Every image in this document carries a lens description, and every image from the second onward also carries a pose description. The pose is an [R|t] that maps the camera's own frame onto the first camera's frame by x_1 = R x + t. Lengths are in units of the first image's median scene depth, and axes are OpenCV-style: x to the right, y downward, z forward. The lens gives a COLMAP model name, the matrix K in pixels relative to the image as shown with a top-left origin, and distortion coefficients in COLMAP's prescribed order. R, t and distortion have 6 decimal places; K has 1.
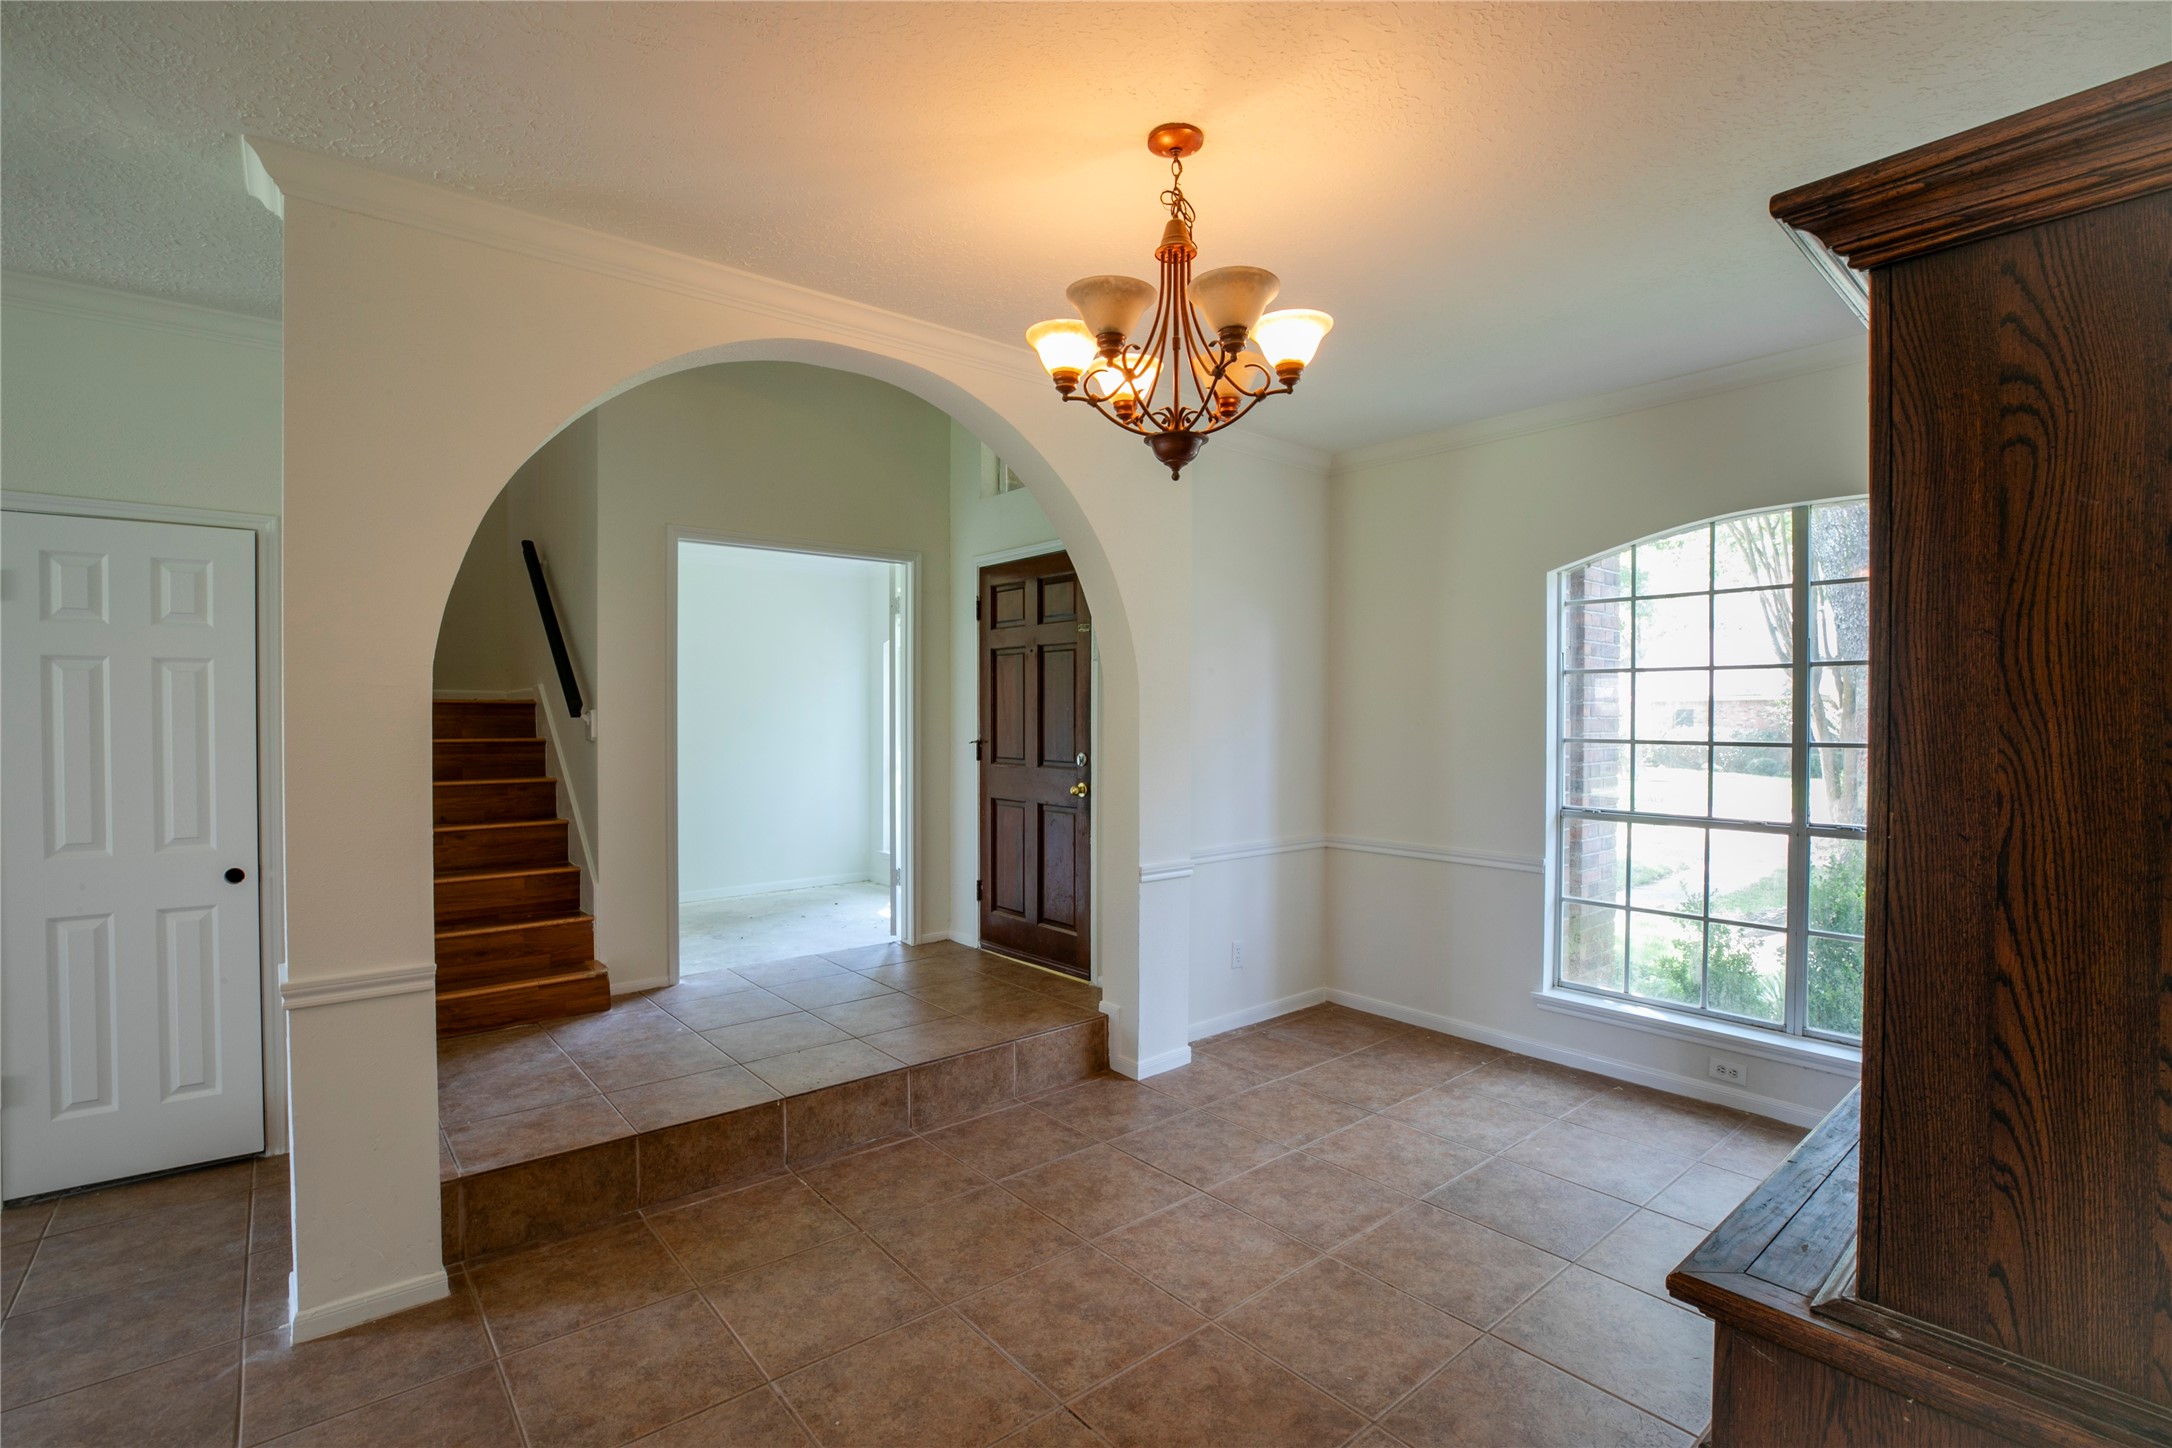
lens RADIAL K [[993.4, 0, 1077.5], [0, 993.4, 728.0], [0, 0, 1]] dist [-0.044859, 0.013607]
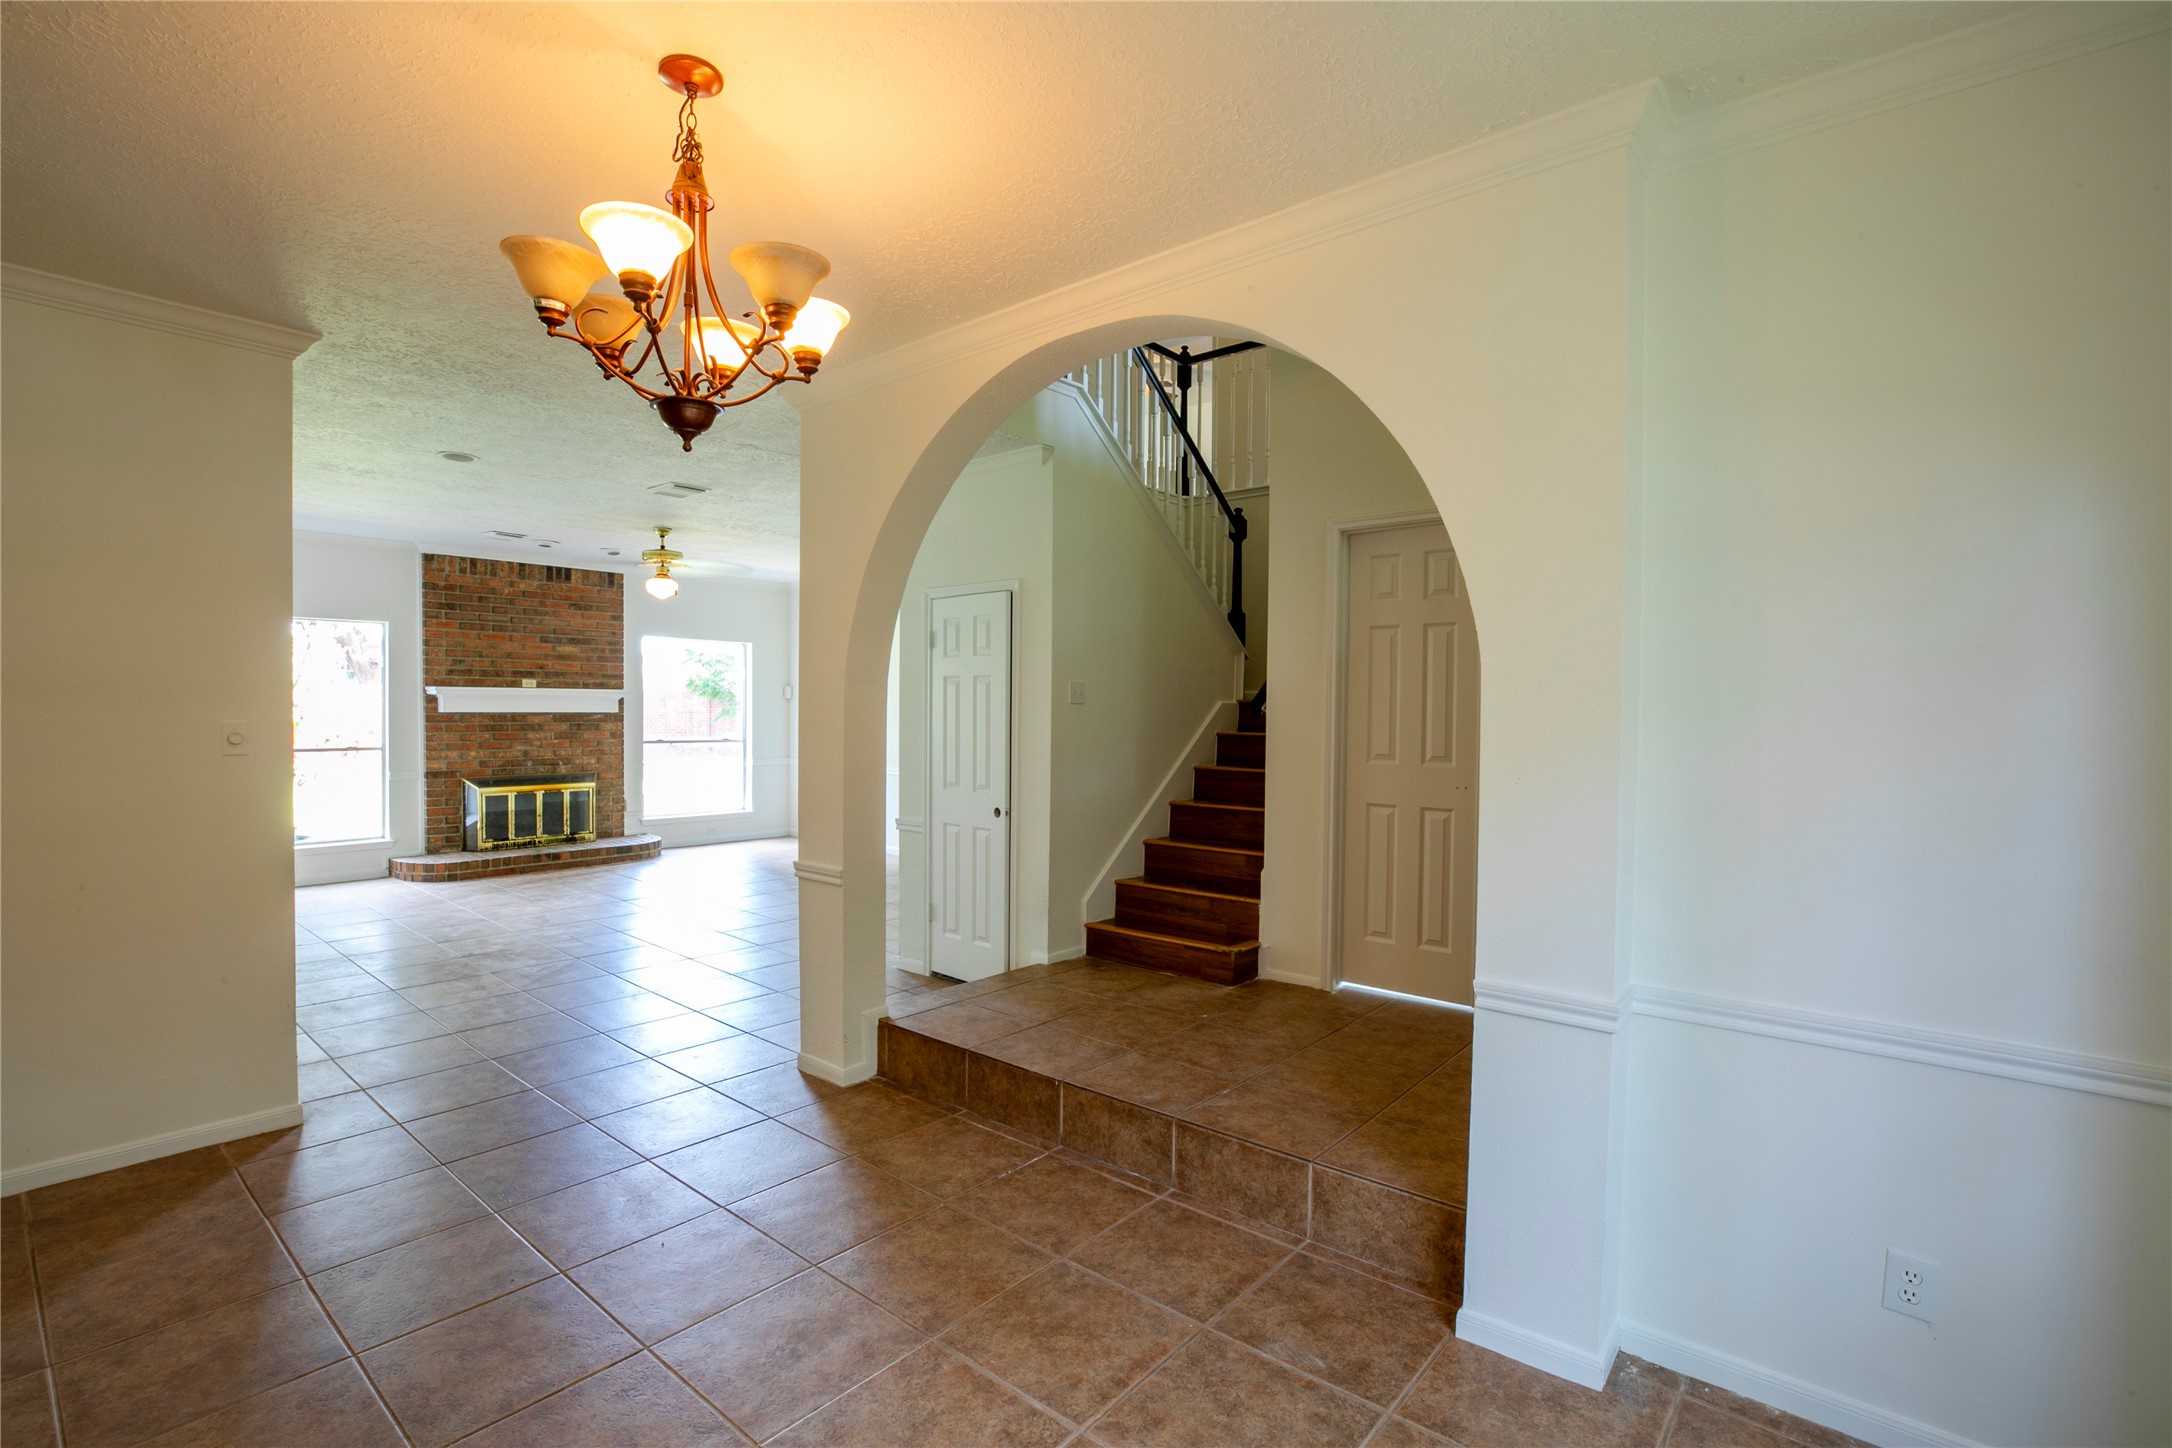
lens RADIAL K [[993.4, 0, 1077.5], [0, 993.4, 728.0], [0, 0, 1]] dist [-0.044859, 0.013607]
pose [[0.177239, 0.020795, -0.983948, 0.684552], [-0.023790, 0.999575, 0.016840, -0.013597], [0.983880, 0.020424, 0.177658, 0.777589]]
